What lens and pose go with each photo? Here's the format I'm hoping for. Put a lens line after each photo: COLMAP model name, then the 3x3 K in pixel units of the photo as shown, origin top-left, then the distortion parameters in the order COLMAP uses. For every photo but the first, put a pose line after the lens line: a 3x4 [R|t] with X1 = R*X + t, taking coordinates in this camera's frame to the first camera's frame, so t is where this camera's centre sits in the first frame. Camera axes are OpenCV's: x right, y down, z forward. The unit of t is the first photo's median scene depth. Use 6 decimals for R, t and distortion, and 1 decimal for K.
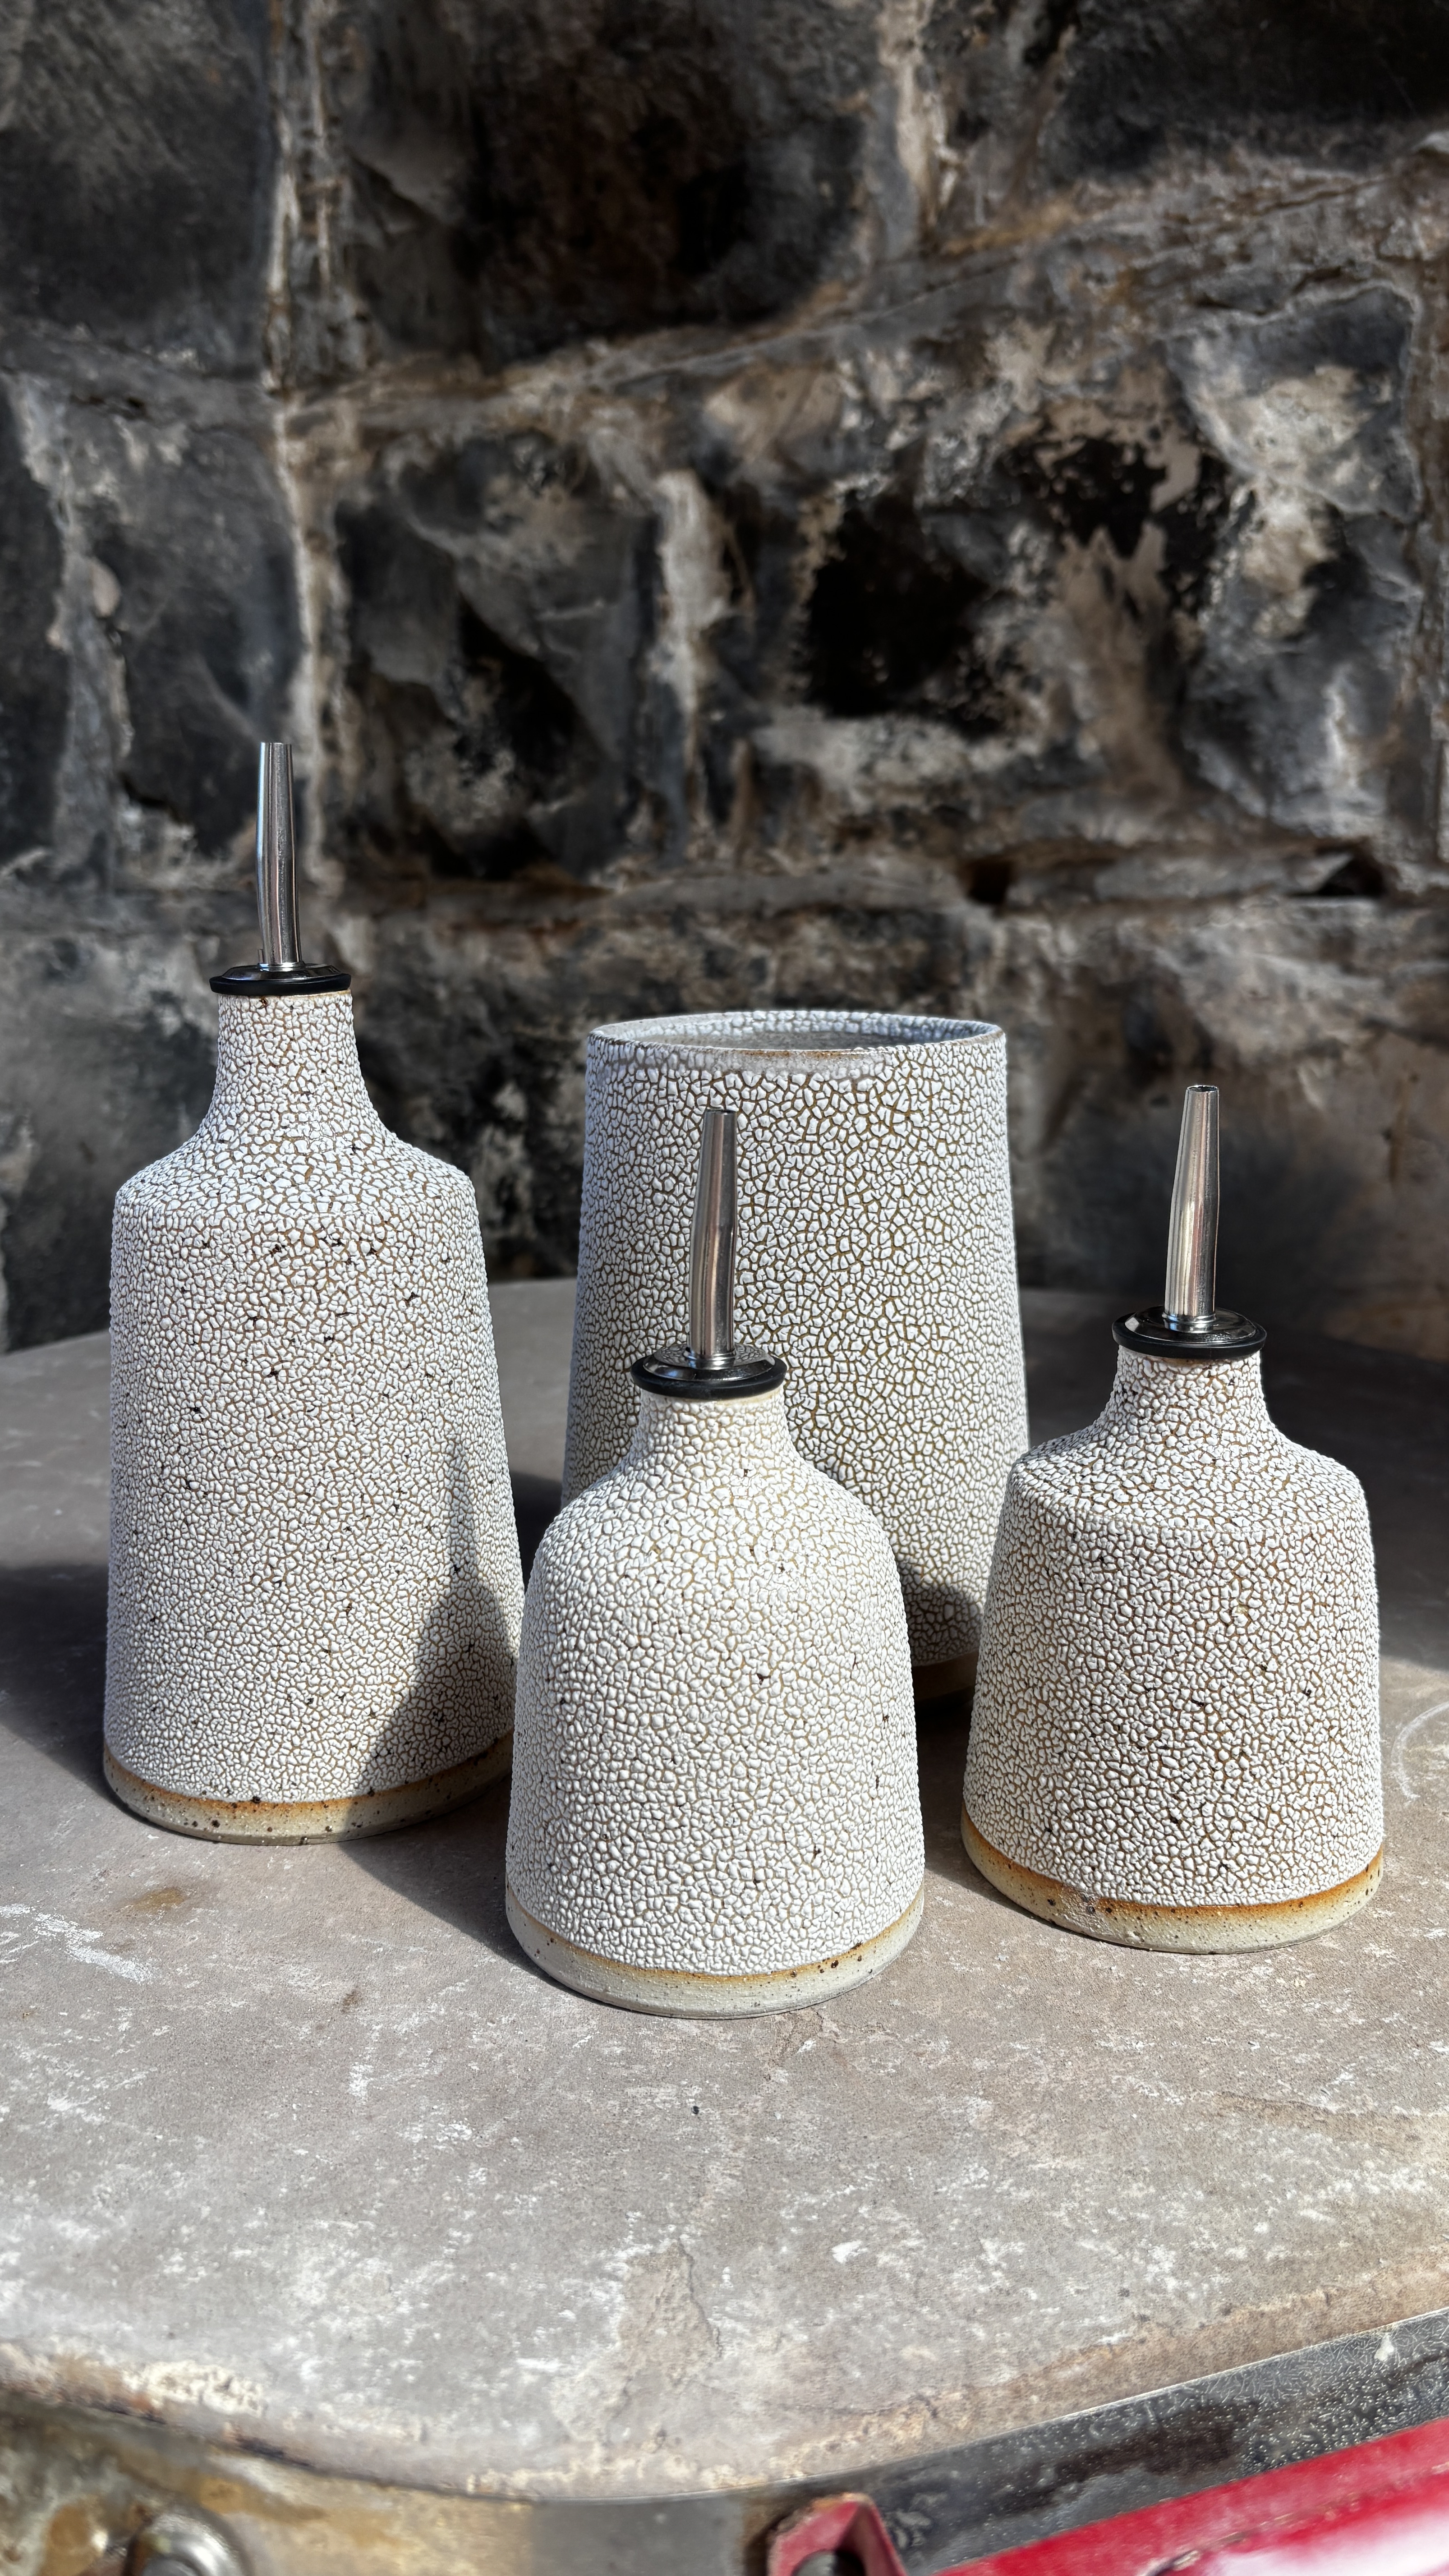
lens RADIAL K [[1955.3, 0, 733.6], [0, 1955.3, 1288.5], [0, 0, 1]] dist [0.009009, -0.000482]
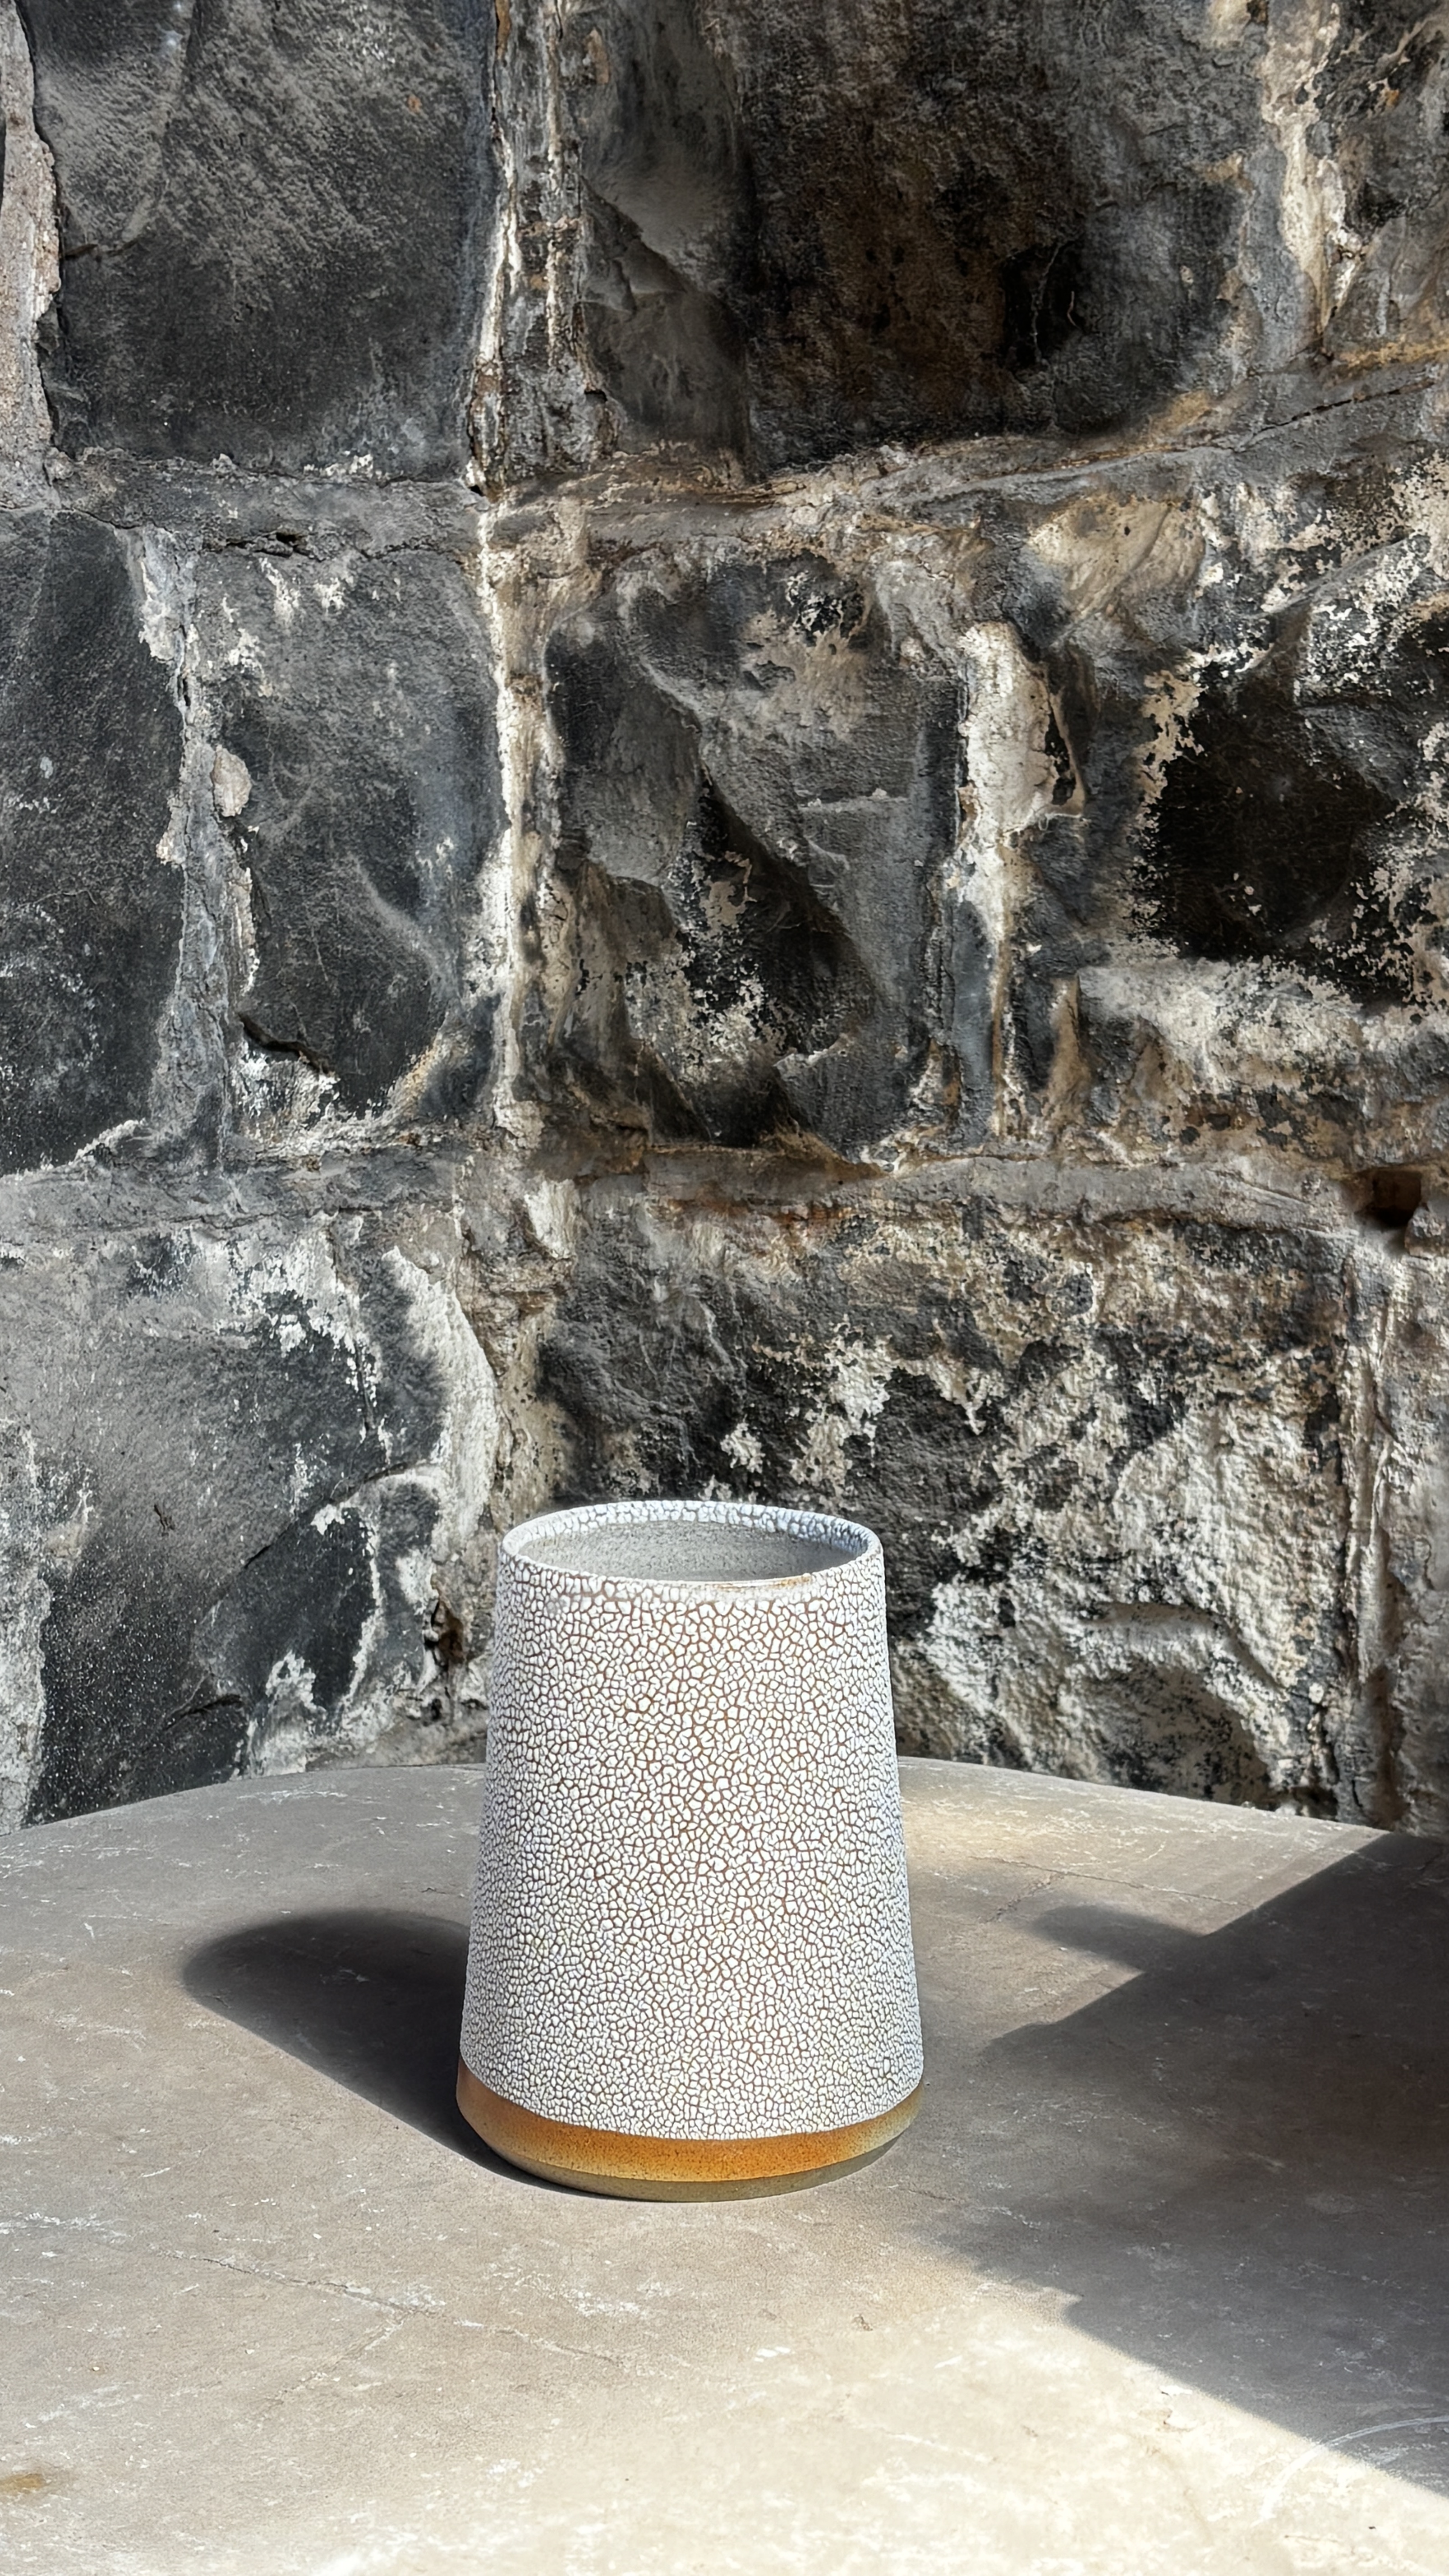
lens RADIAL K [[3351.2, 0, 711.6], [0, 3351.2, 1300.6], [0, 0, 1]] dist [0.245583, -0.961595]
pose [[0.980800, 0.036798, -0.191513, 0.121246], [-0.052155, 0.995760, -0.075776, -0.063075], [0.187912, 0.084309, 0.978561, -0.239296]]
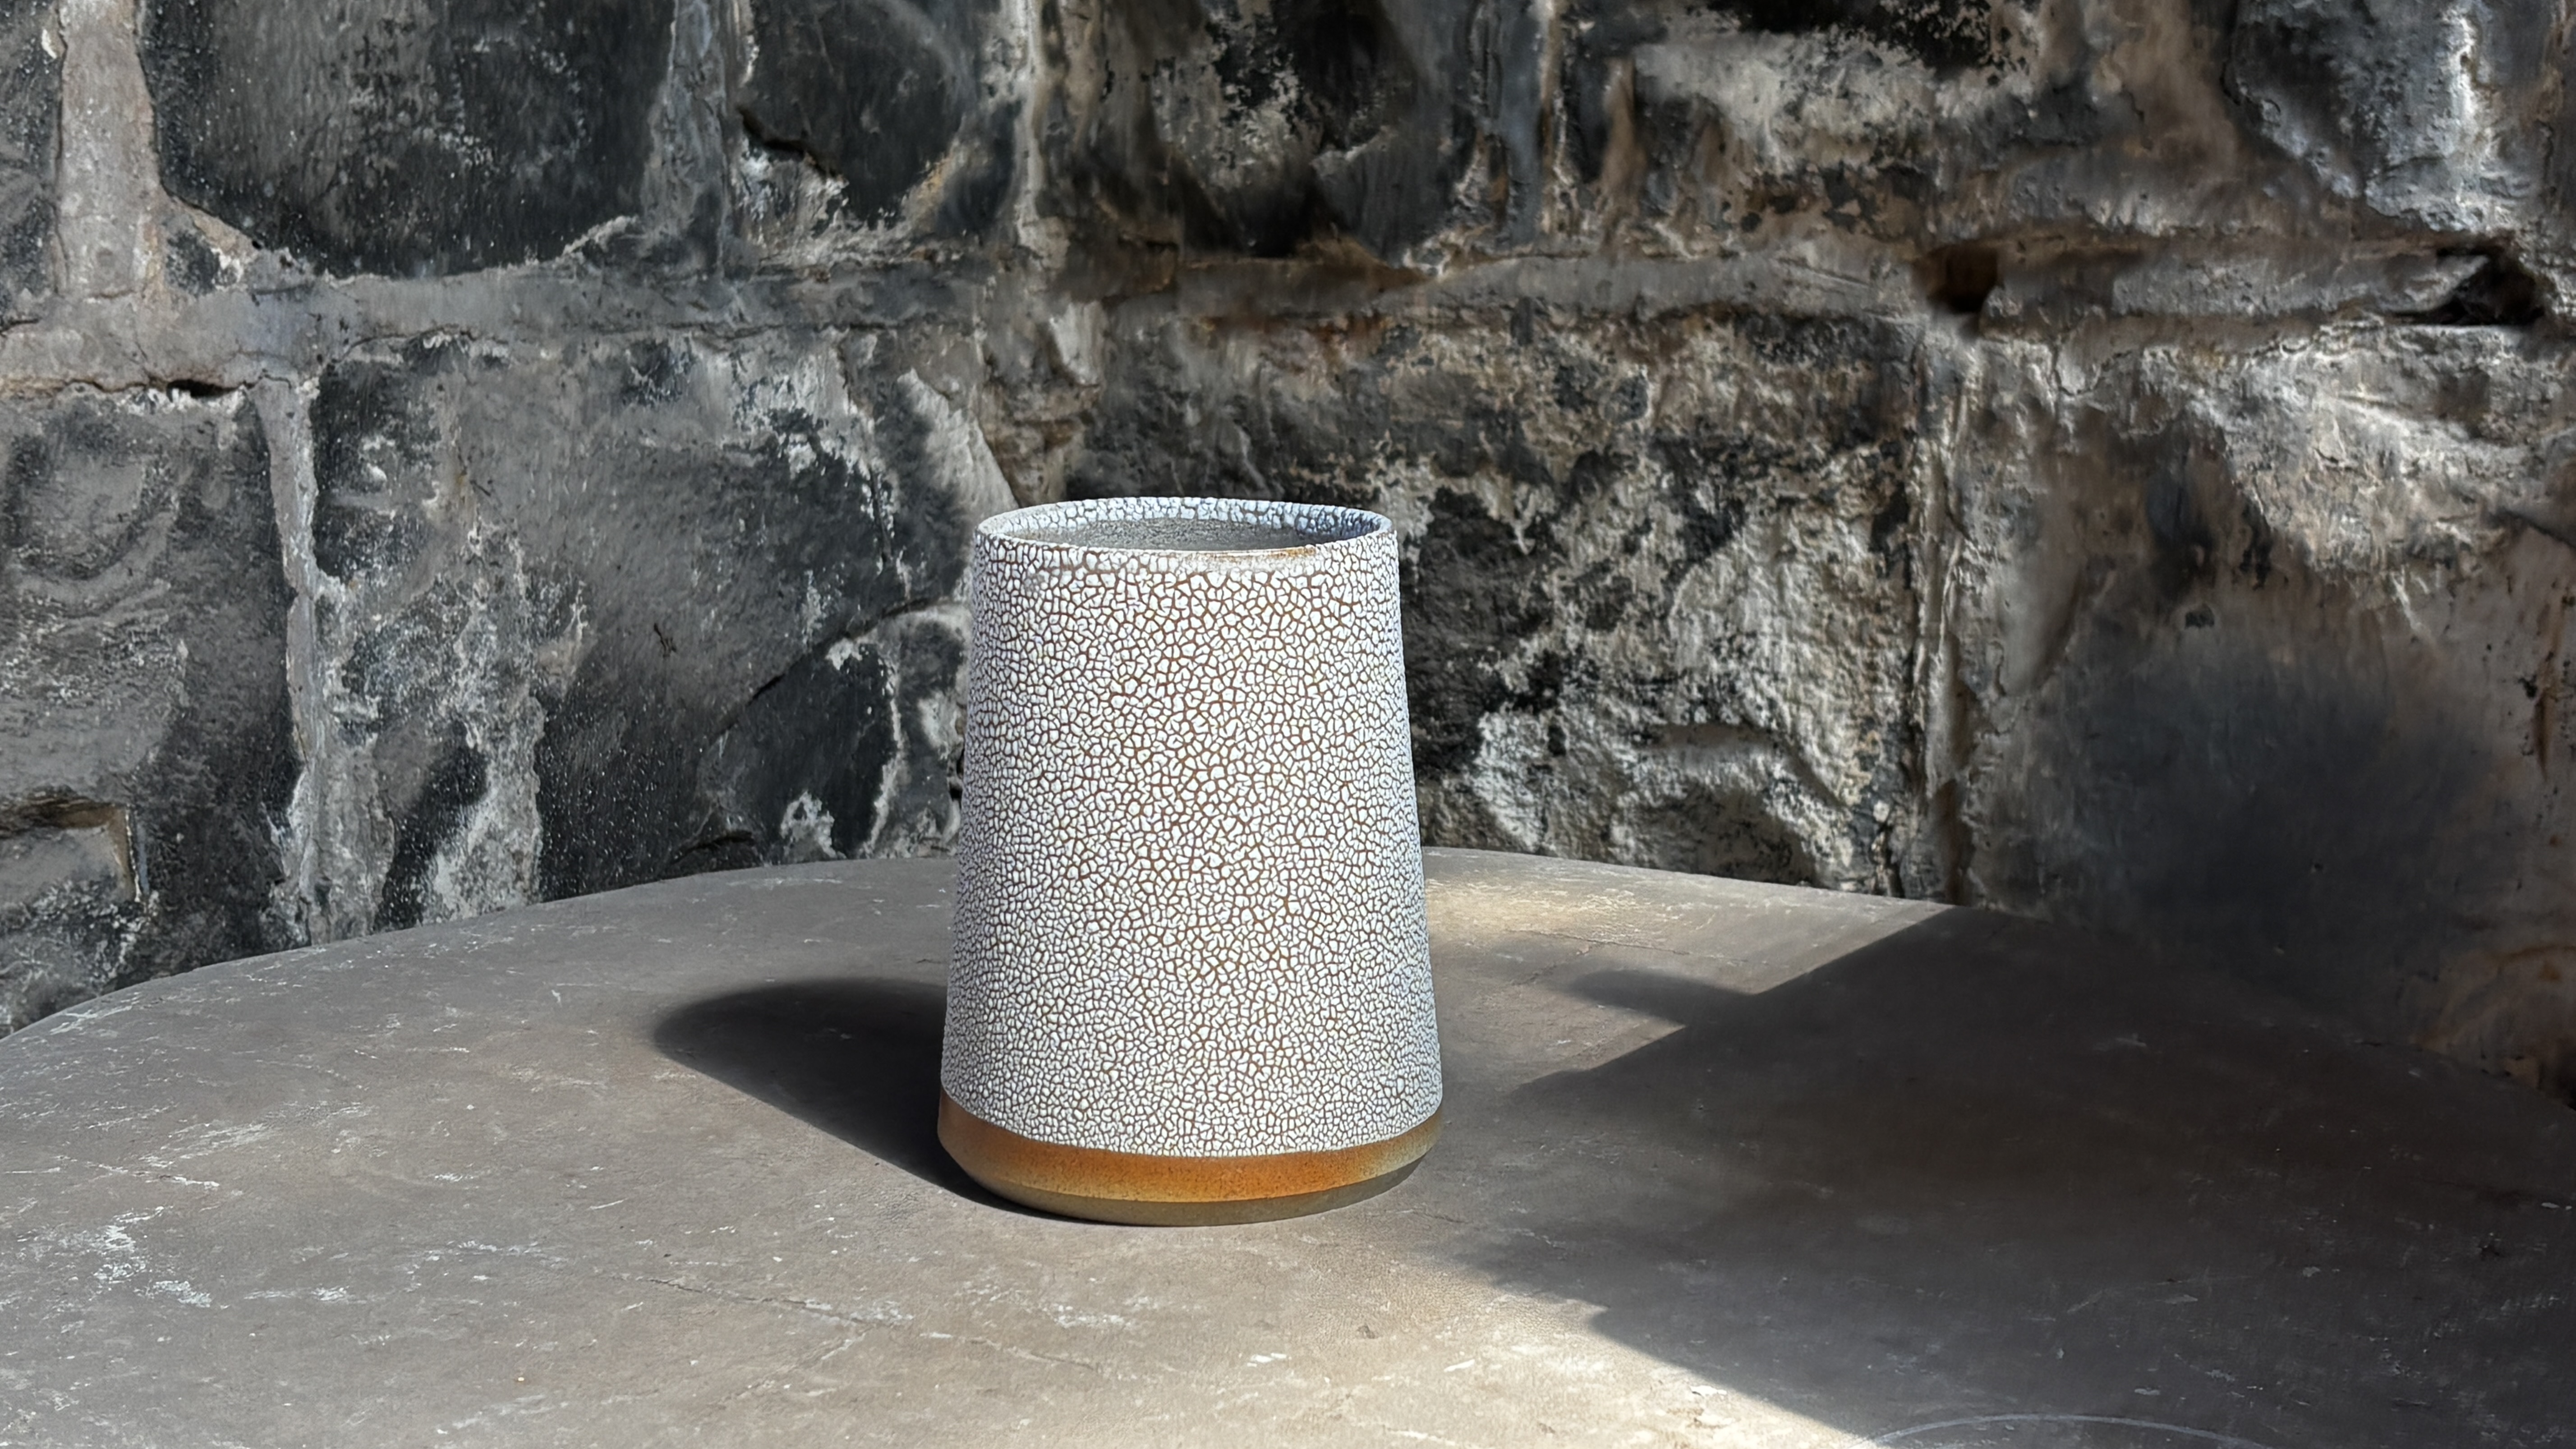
lens RADIAL K [[3386.7, 0, 1275.1], [0, 3386.7, 731.5], [0, 0, 1]] dist [0.255751, -0.981872]
pose [[0.980526, 0.040311, -0.192210, 0.126599], [-0.046829, 0.998468, -0.029484, -0.008911], [0.190727, 0.037911, 0.980911, -0.177623]]
